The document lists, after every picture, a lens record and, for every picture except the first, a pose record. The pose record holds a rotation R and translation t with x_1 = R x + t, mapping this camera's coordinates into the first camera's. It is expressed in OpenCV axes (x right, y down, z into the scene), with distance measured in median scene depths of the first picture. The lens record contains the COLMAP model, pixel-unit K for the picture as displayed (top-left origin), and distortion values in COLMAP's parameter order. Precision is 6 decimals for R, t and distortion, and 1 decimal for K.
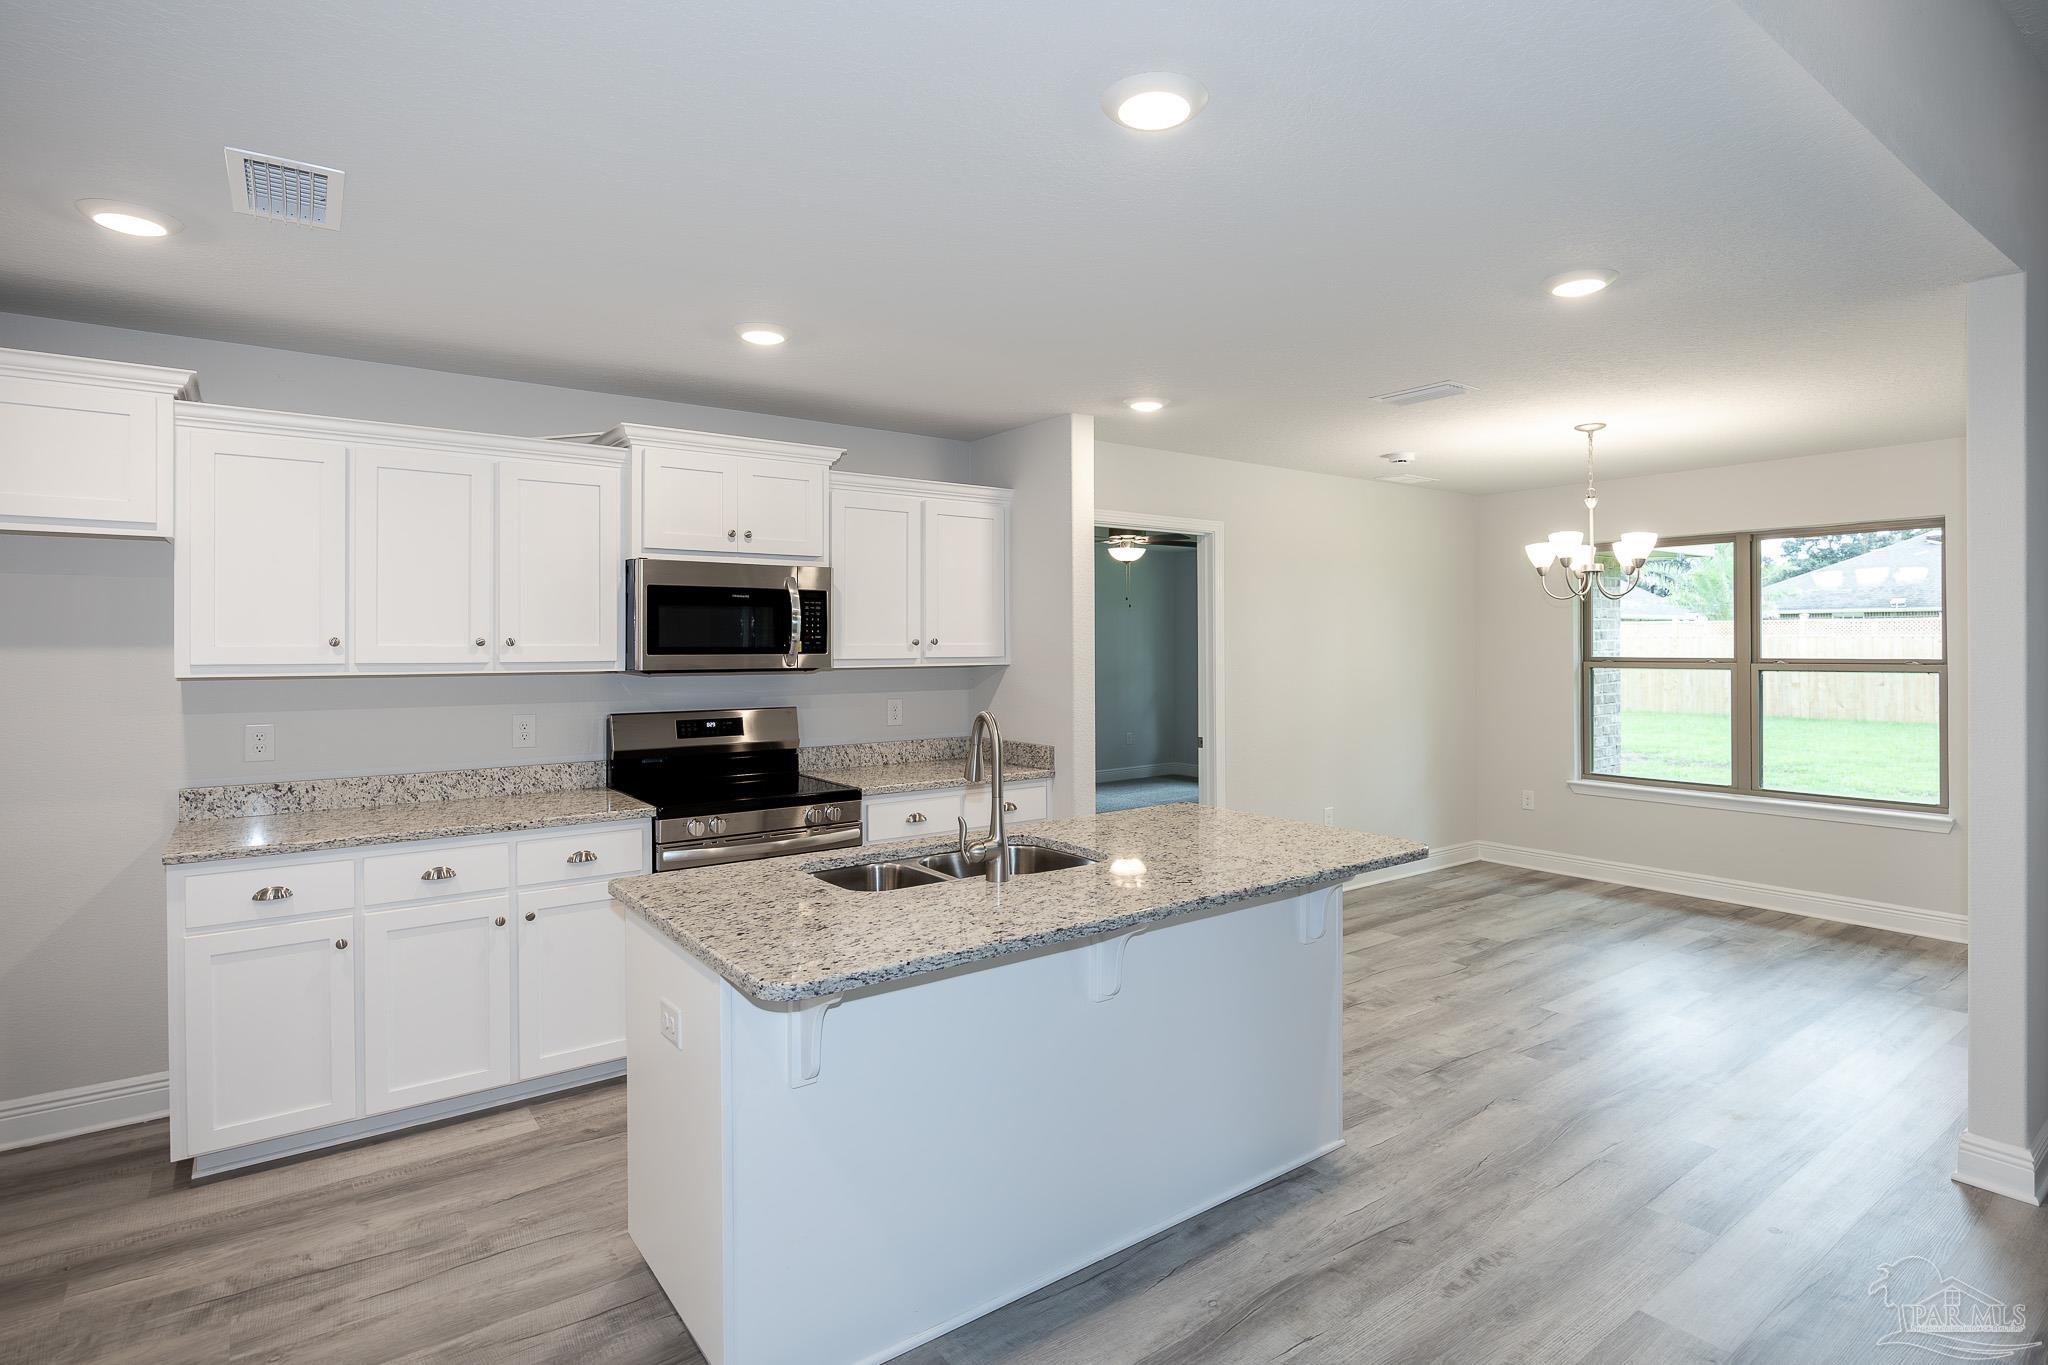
lens RADIAL K [[1041.3, 0, 1028.1], [0, 1041.3, 640.1], [0, 0, 1]] dist [-0.004190, -0.000575]
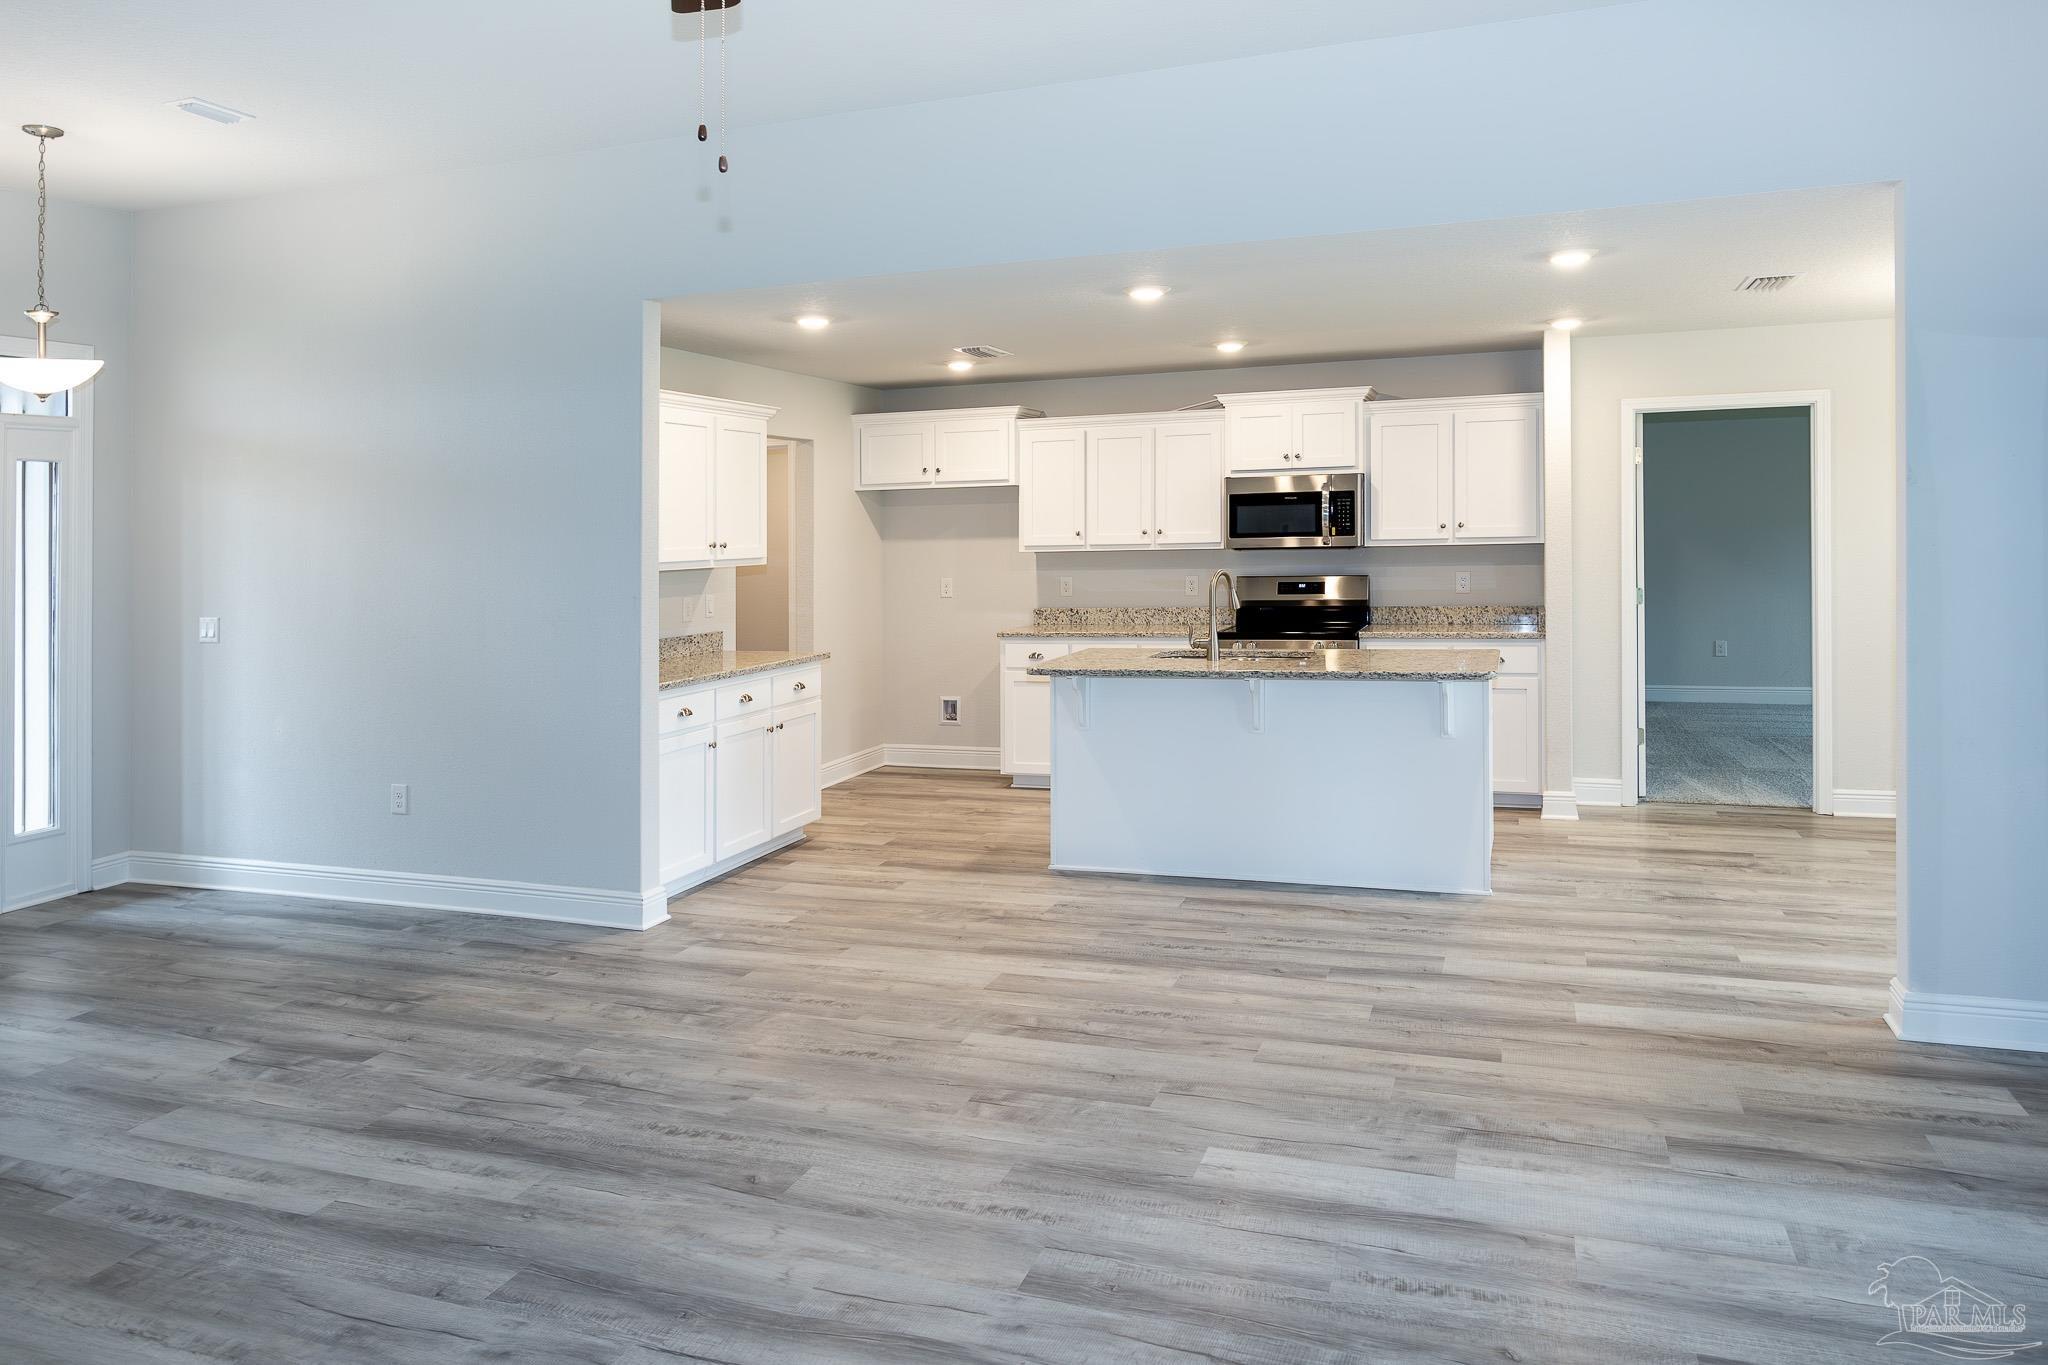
lens RADIAL K [[1329.8, 0, 1058.6], [0, 1329.8, 519.2], [0, 0, 1]] dist [-0.009779, -0.000872]
pose [[0.569841, -0.020931, -0.821488, 1.114220], [0.024127, 0.999671, -0.008734, -0.003780], [0.821401, -0.014843, 0.570159, -0.358936]]
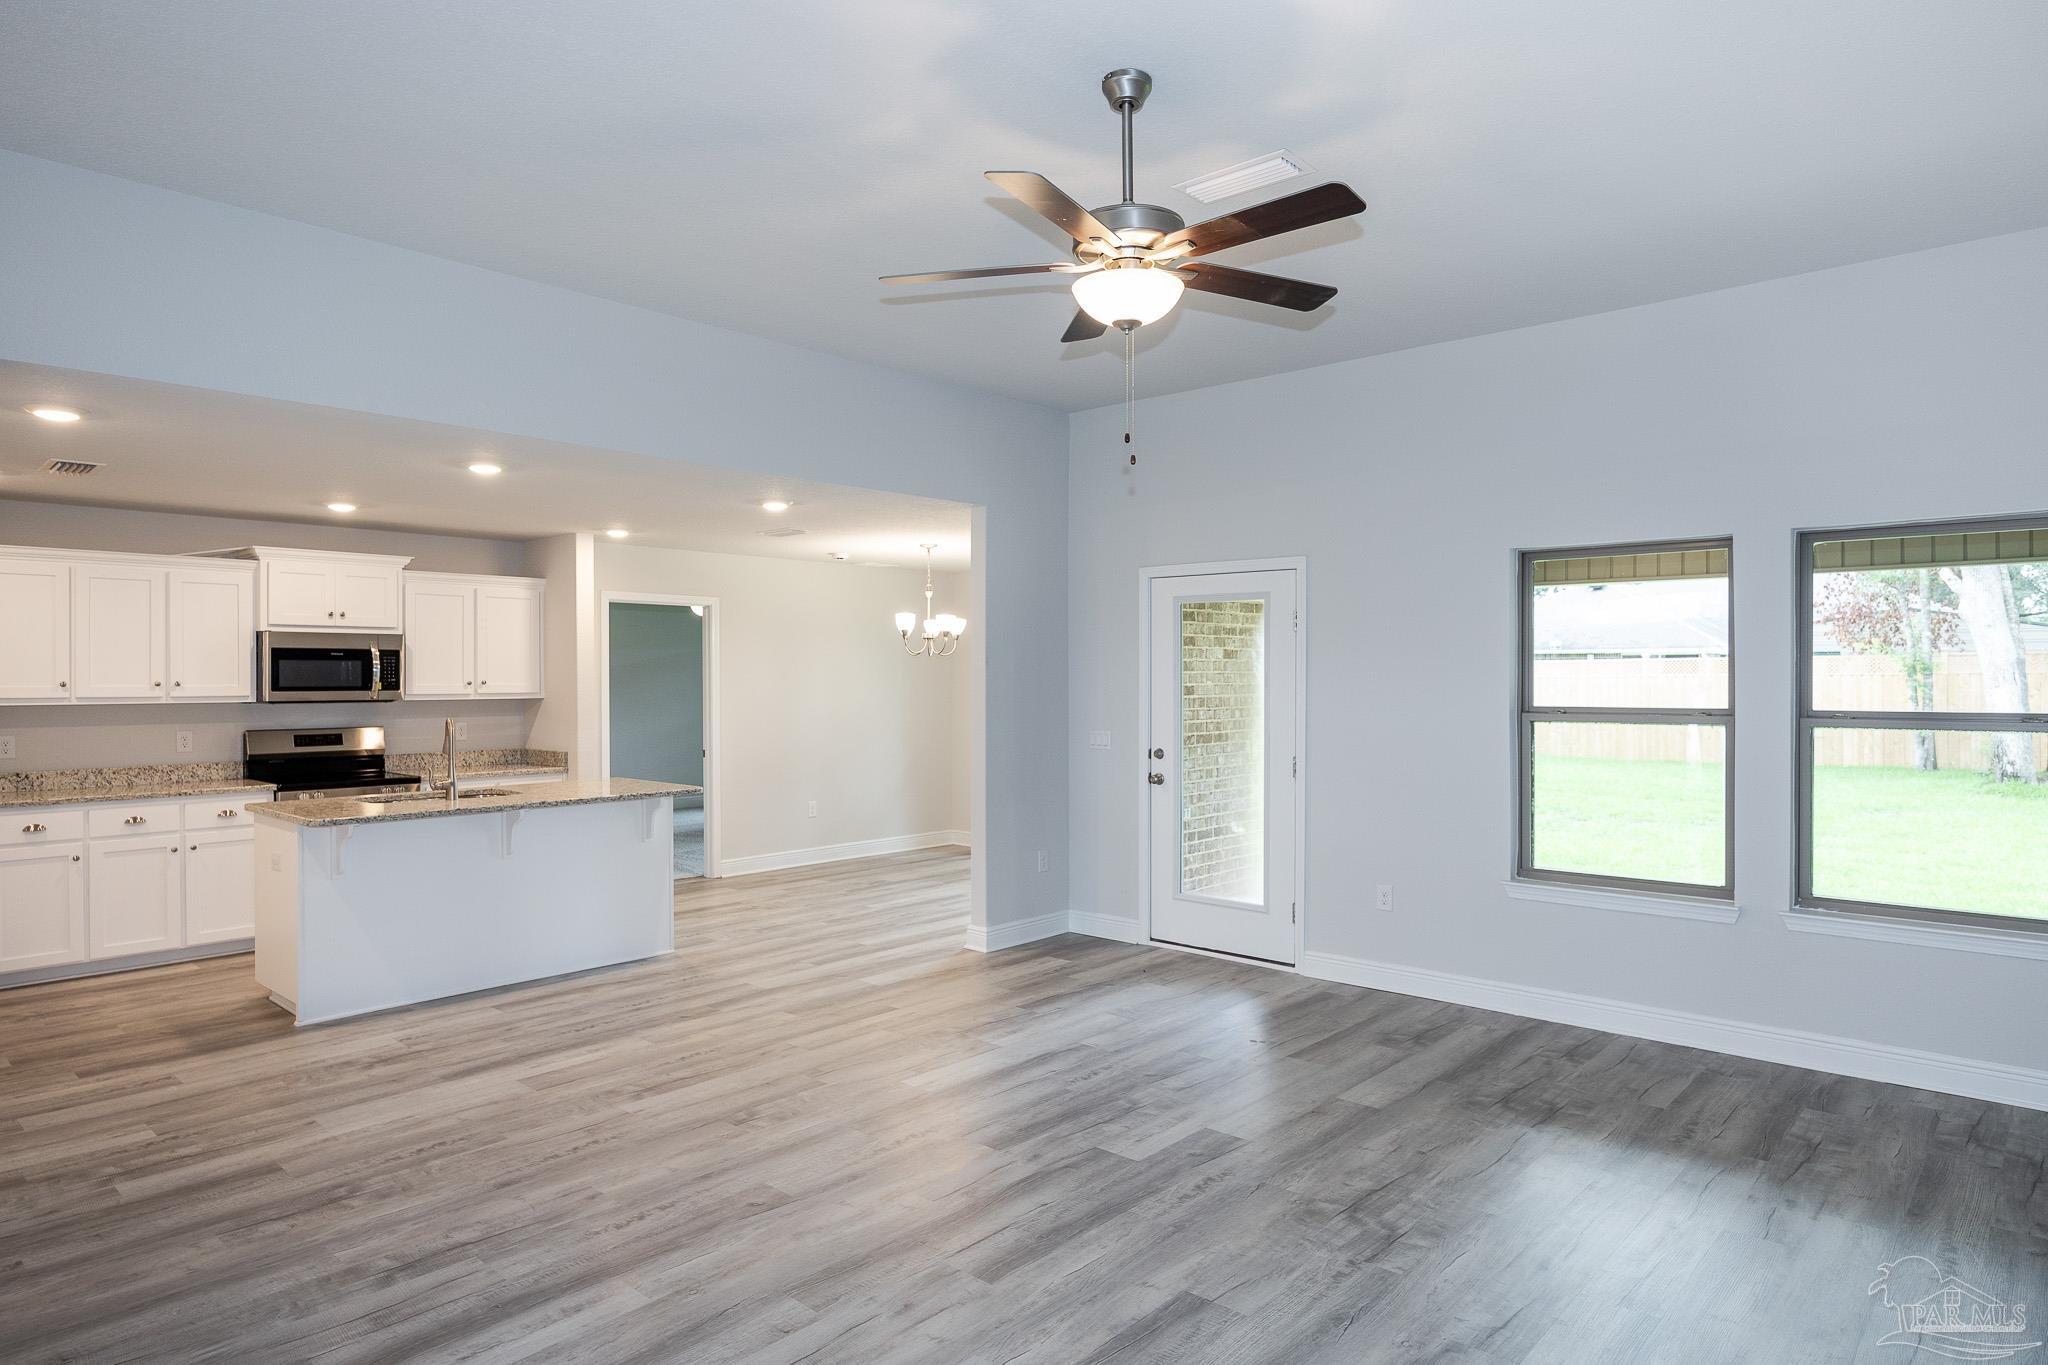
lens RADIAL K [[1173.1, 0, 994.5], [0, 1173.1, 681.3], [0, 0, 1]] dist [-0.005638, -0.001348]
pose [[0.982529, -0.002041, 0.186096, 0.373164], [0.001724, 0.999997, 0.001865, -0.003164], [-0.186099, -0.001512, 0.982530, -0.927456]]
